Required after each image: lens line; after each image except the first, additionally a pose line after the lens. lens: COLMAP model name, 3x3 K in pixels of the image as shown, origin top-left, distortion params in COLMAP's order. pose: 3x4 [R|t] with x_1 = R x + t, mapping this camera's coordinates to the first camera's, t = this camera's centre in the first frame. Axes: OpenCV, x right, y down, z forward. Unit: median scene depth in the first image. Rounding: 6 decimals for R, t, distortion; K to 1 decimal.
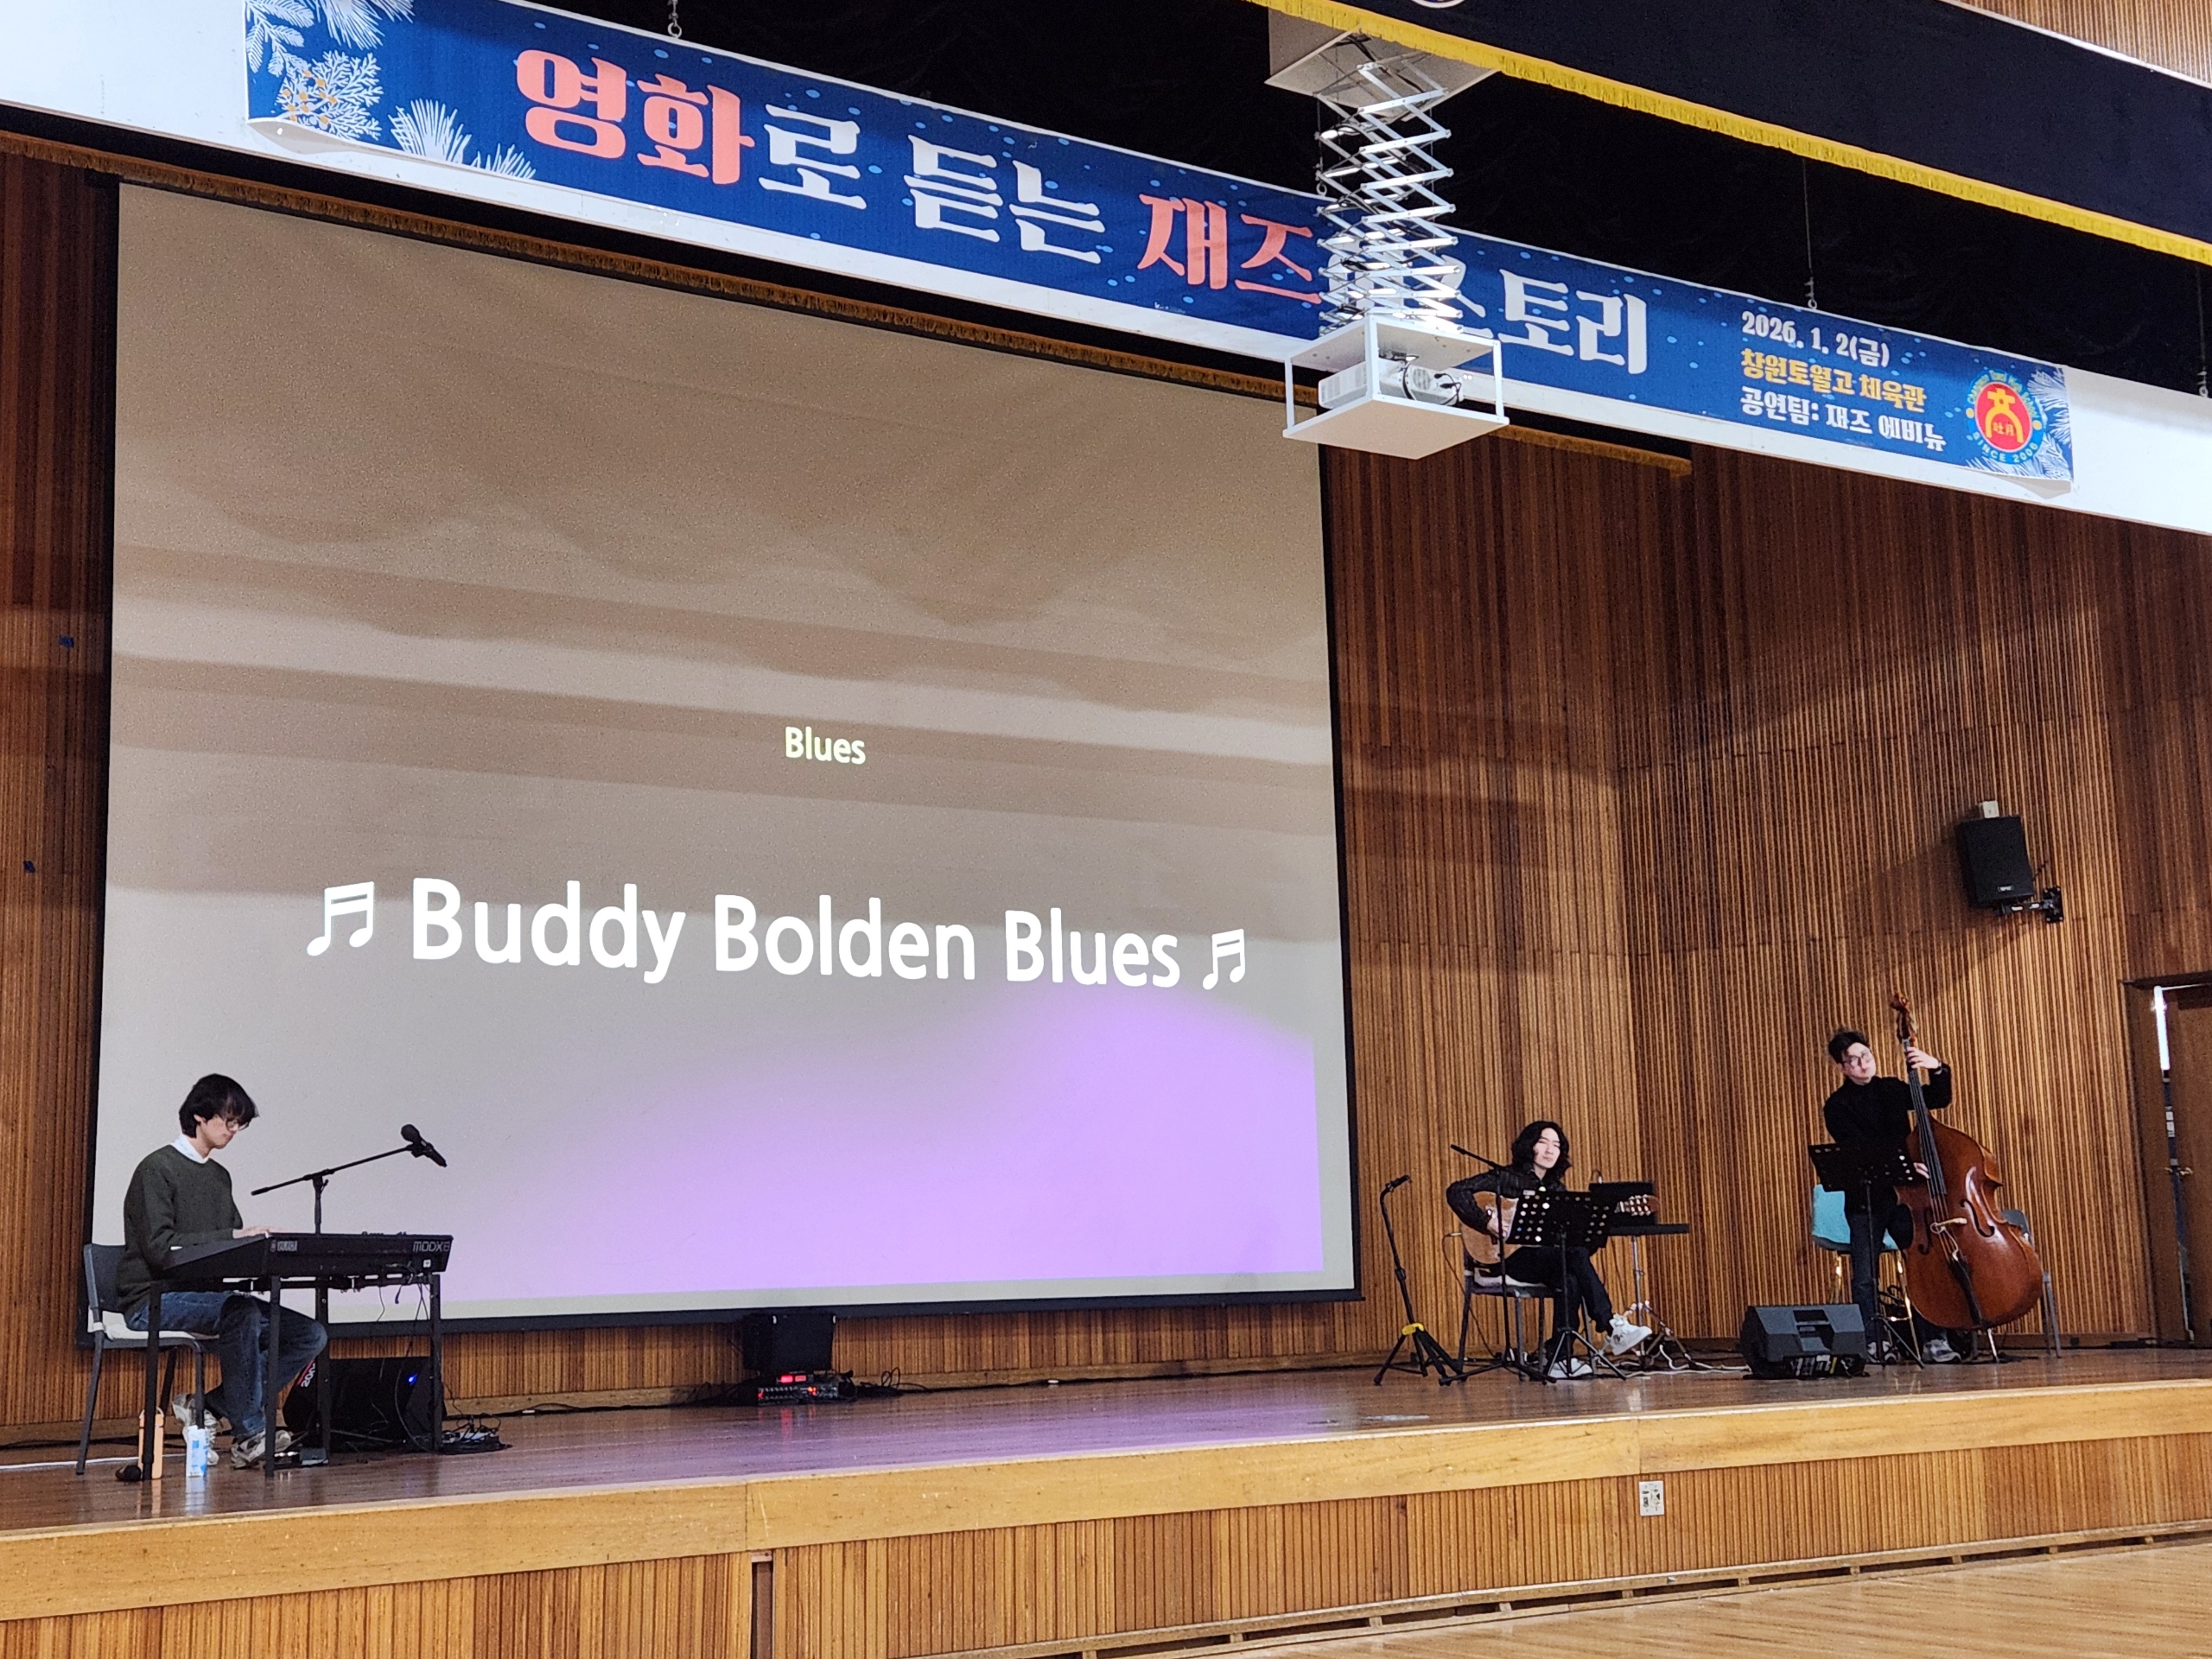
lens RADIAL K [[2823.4, 0, 1094.6], [0, 2823.4, 831.8], [0, 0, 1]] dist [0.070608, 0.000000]
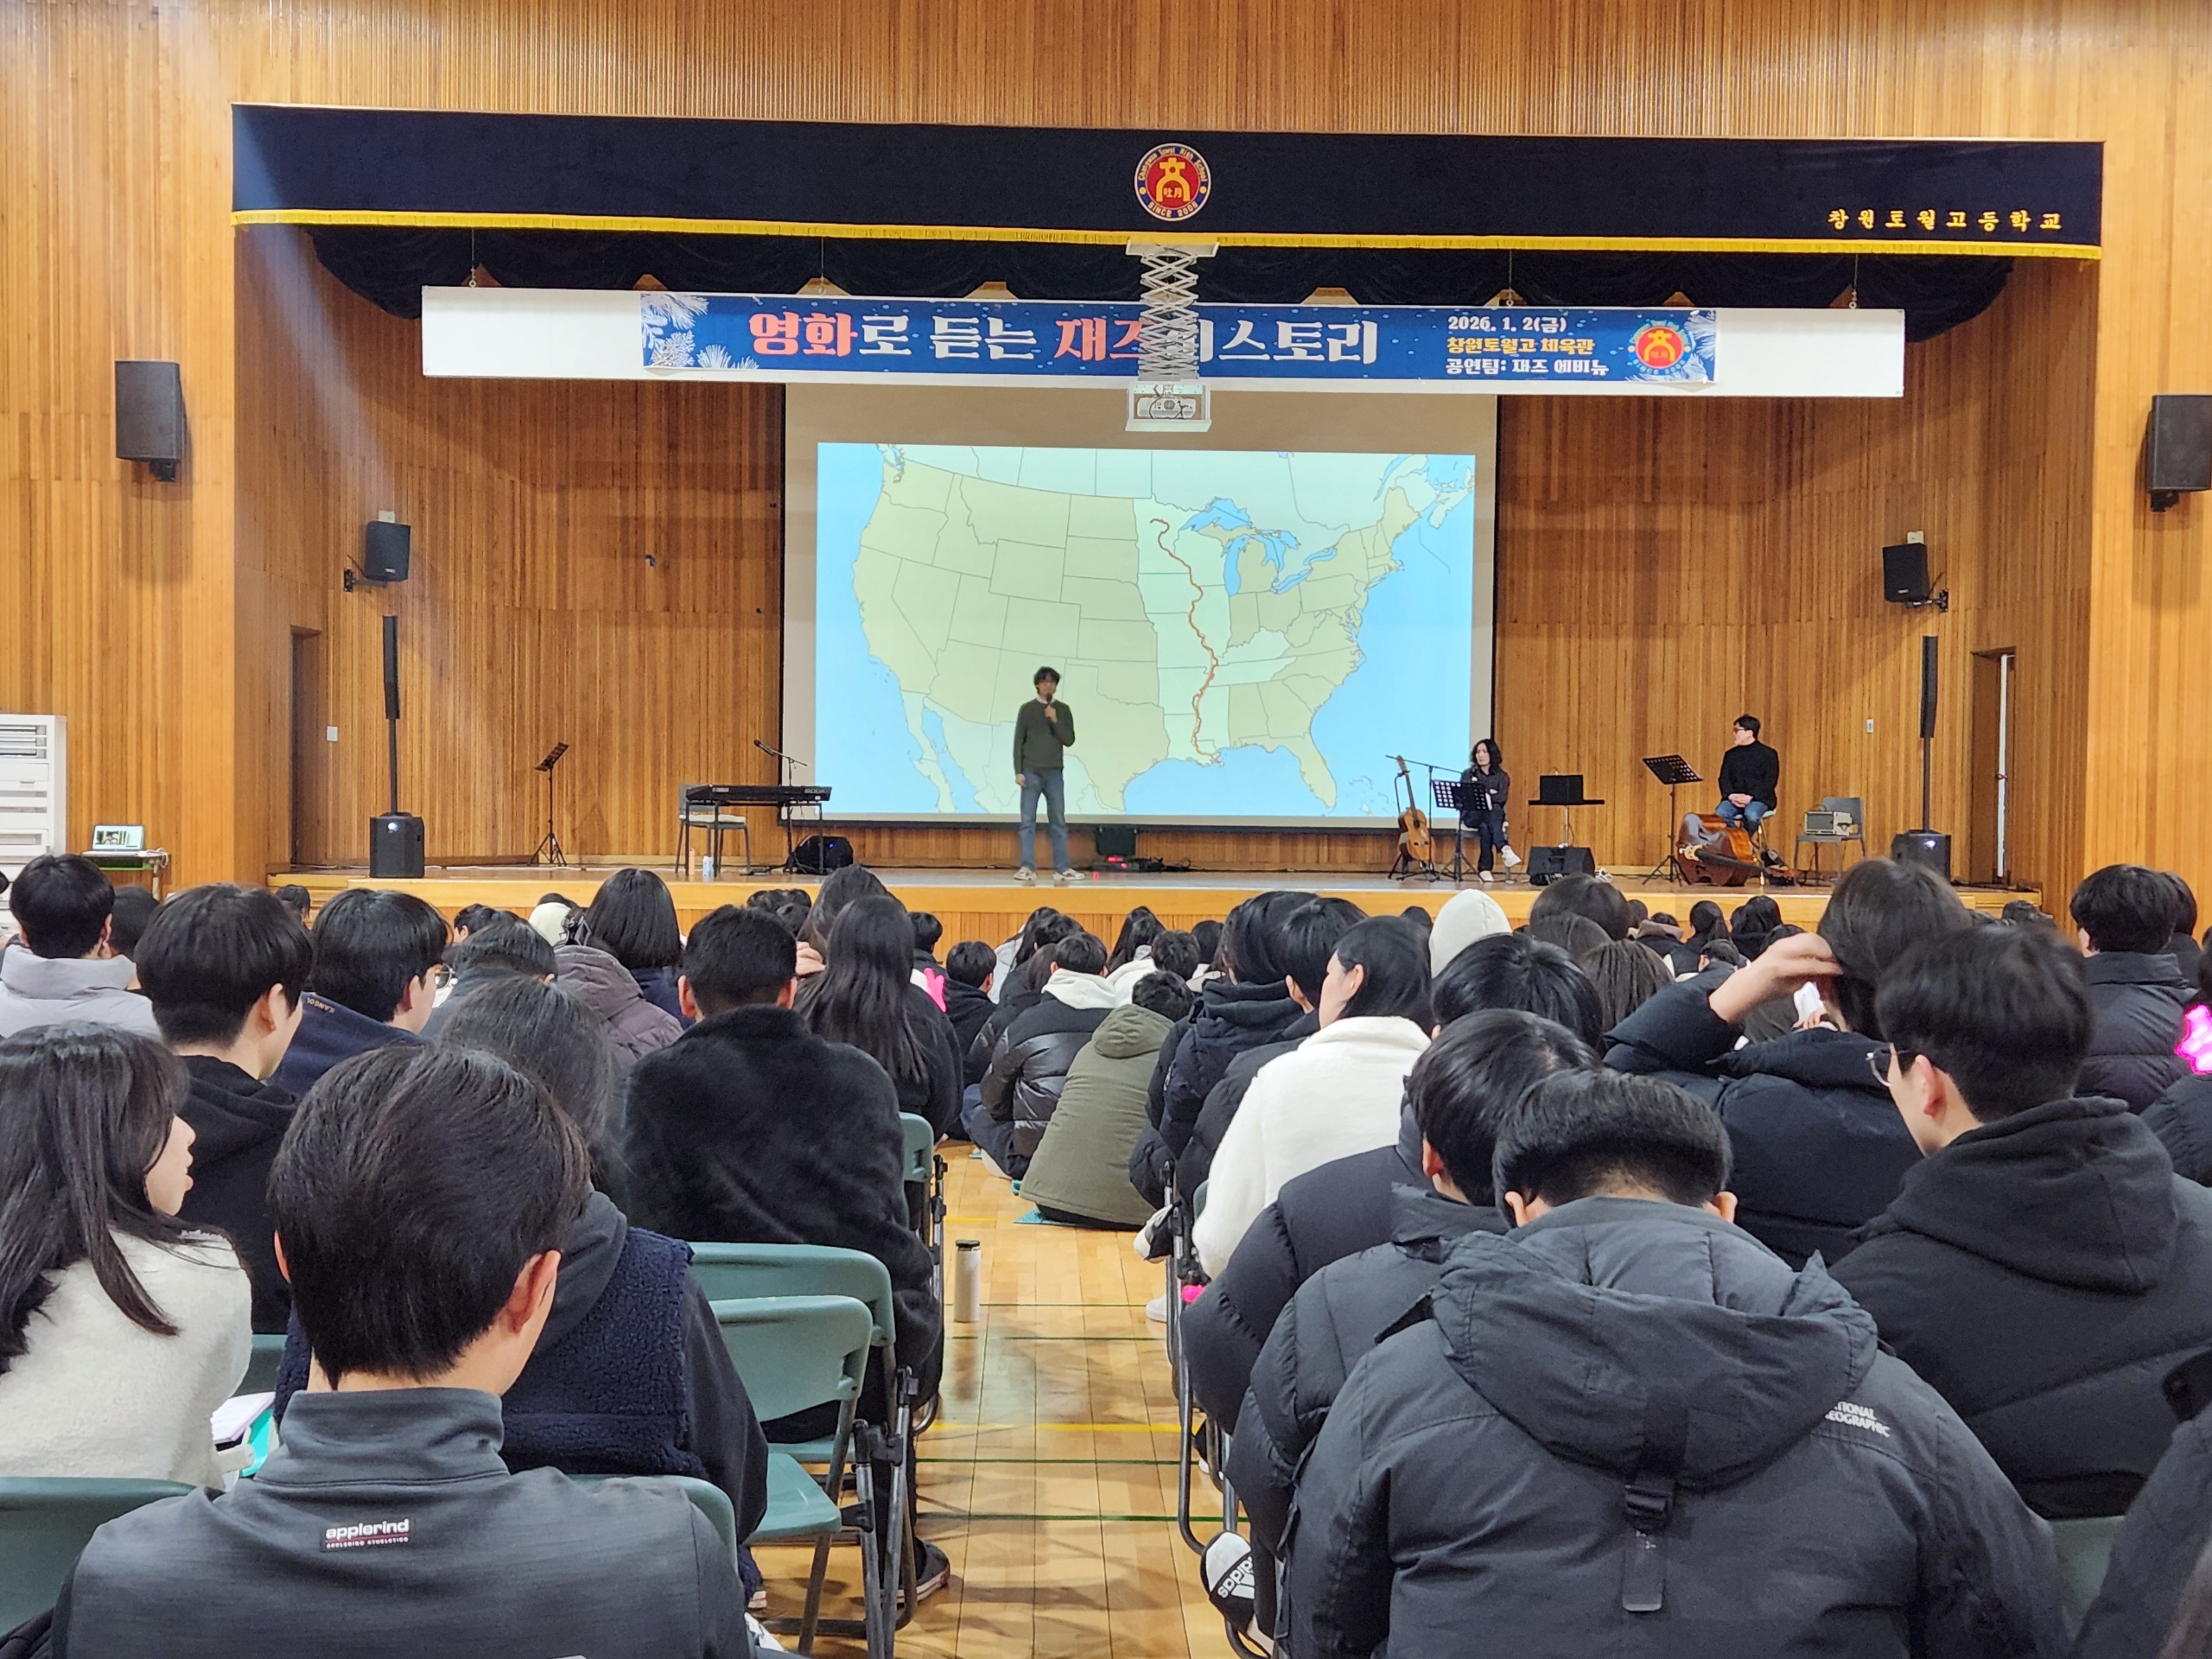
lens RADIAL K [[2823.4, 0, 1090.0], [0, 2823.4, 846.1], [0, 0, 1]] dist [0.070608, 0.000000]
pose [[0.841444, 0.049458, -0.538076, 1.003421], [0.048494, 0.984872, 0.166361, -0.155956], [0.538164, -0.166077, 0.826316, -0.685778]]
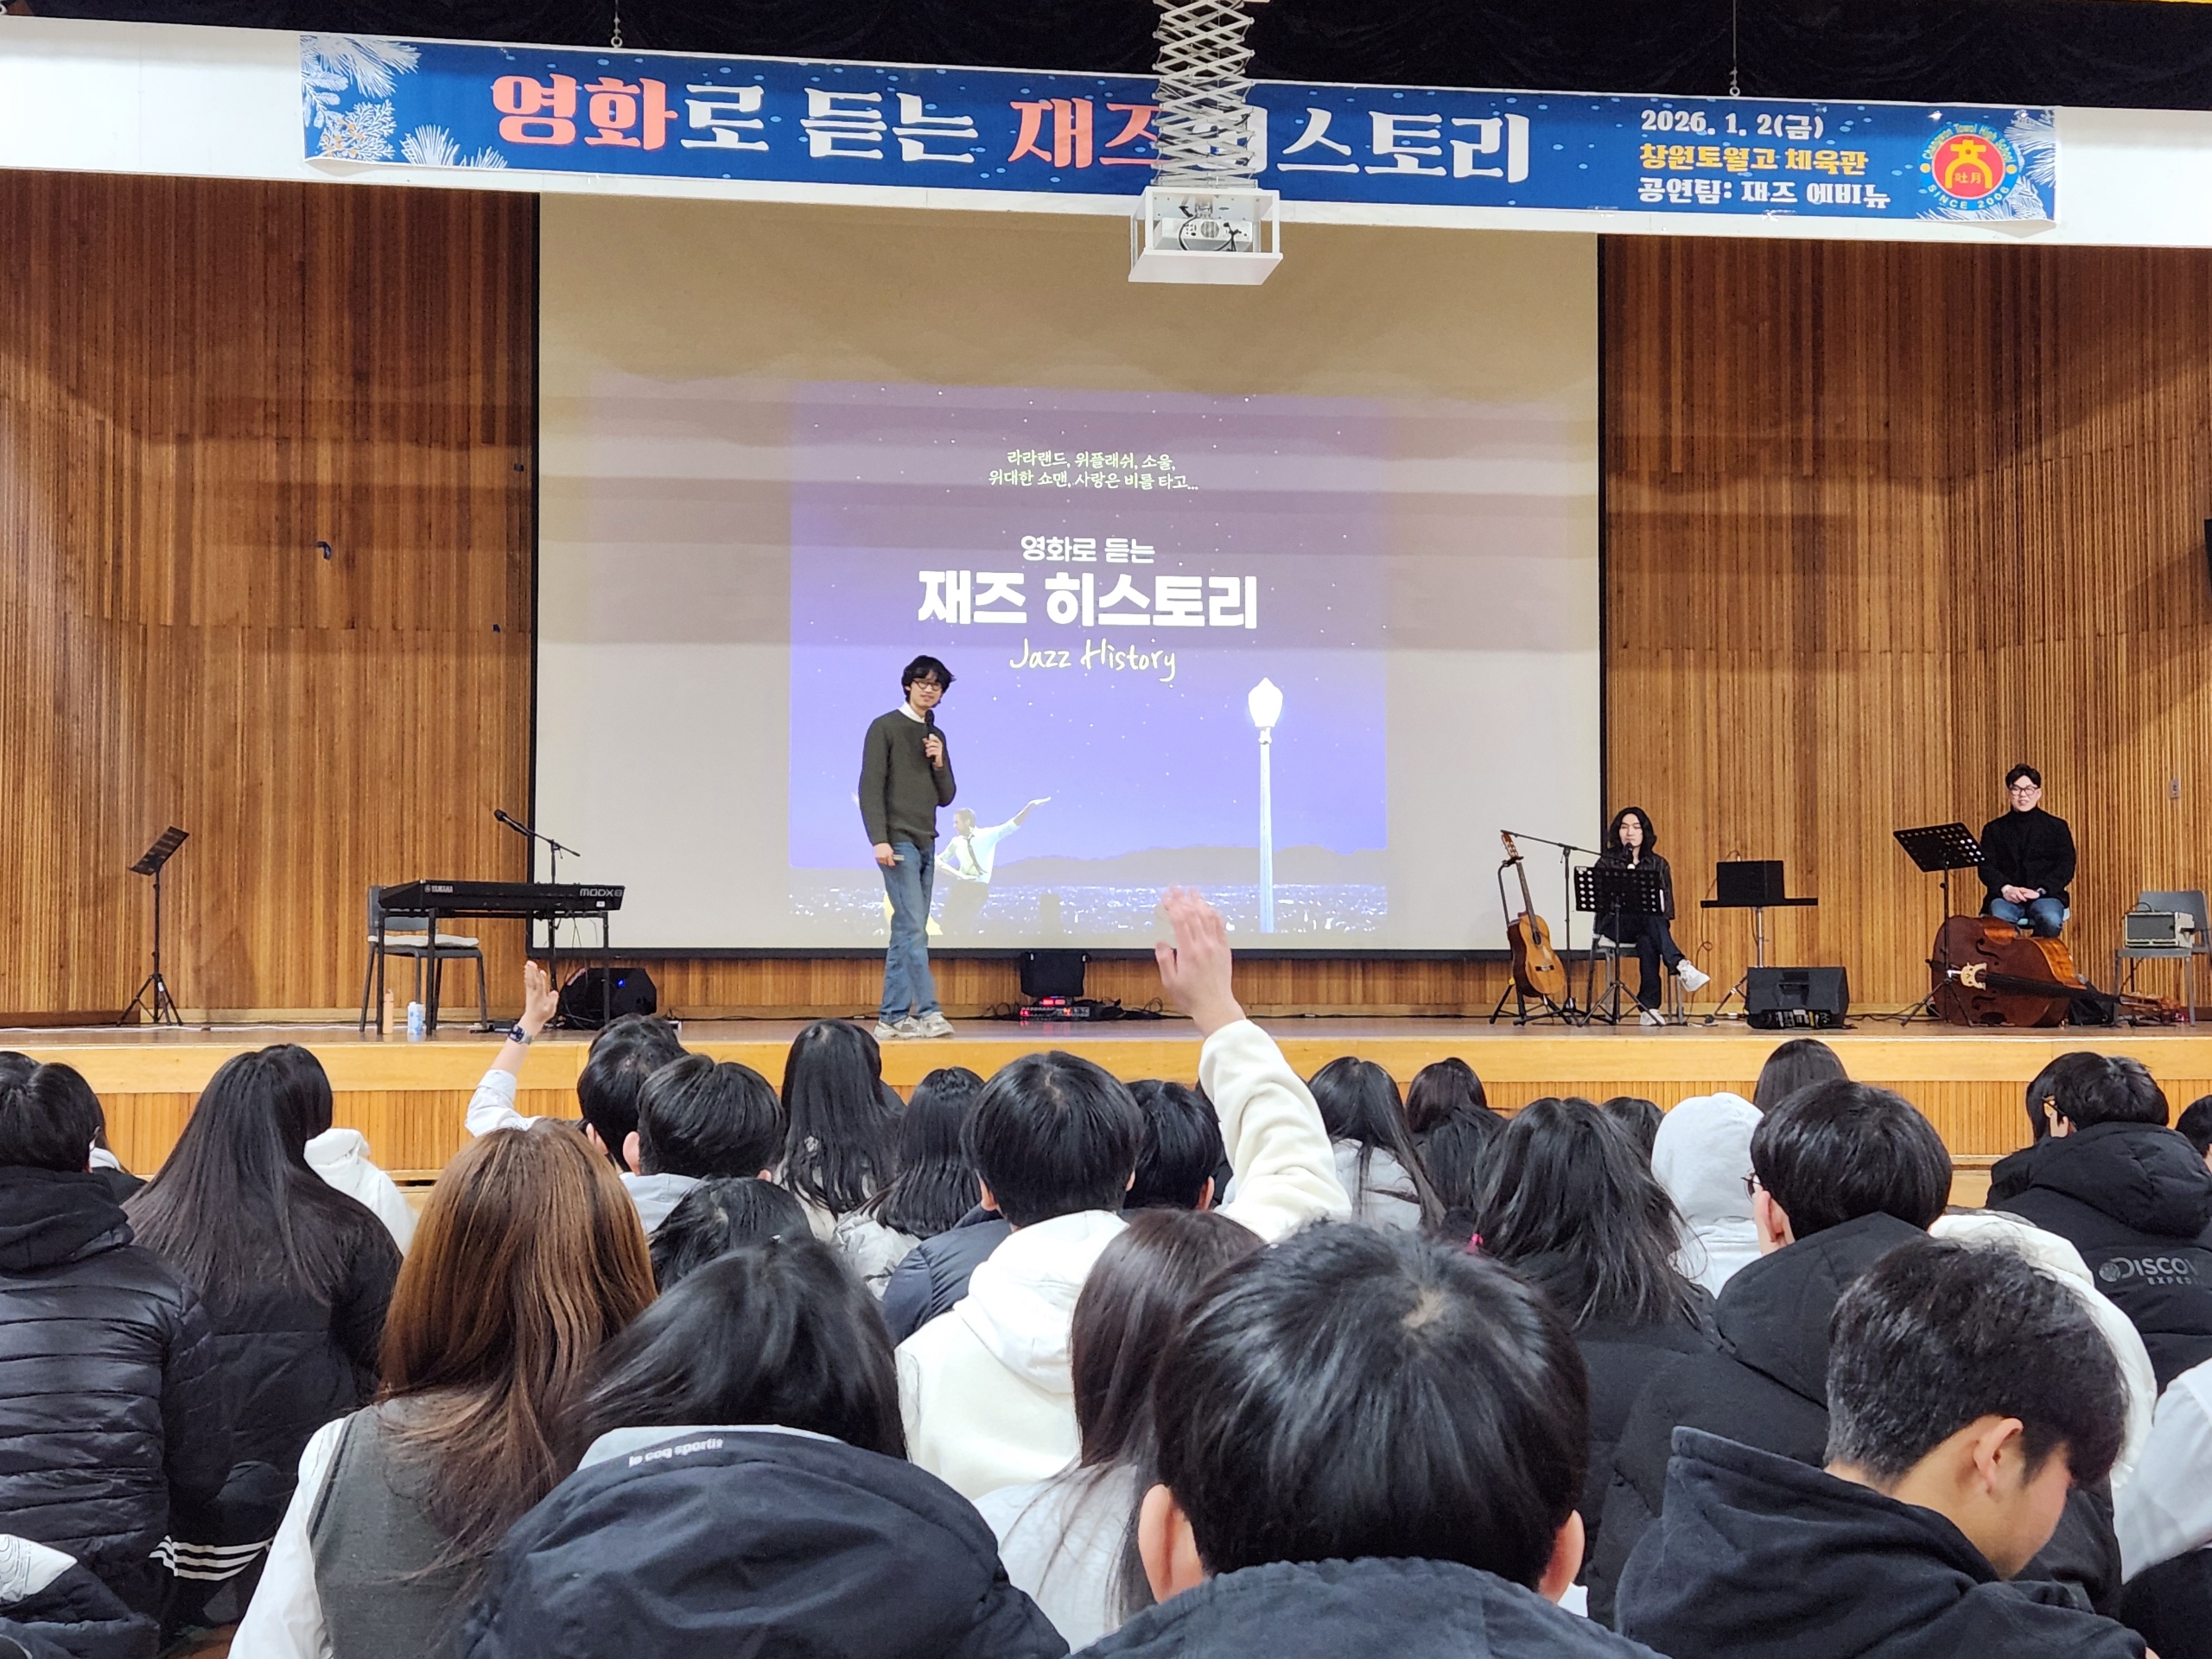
lens RADIAL K [[2823.4, 0, 1135.5], [0, 2823.4, 814.5], [0, 0, 1]] dist [0.070608, 0.000000]
pose [[0.898698, 0.005602, -0.438532, 0.528894], [0.042958, 0.993986, 0.100734, -0.023649], [0.436459, -0.109368, 0.893052, -0.143674]]
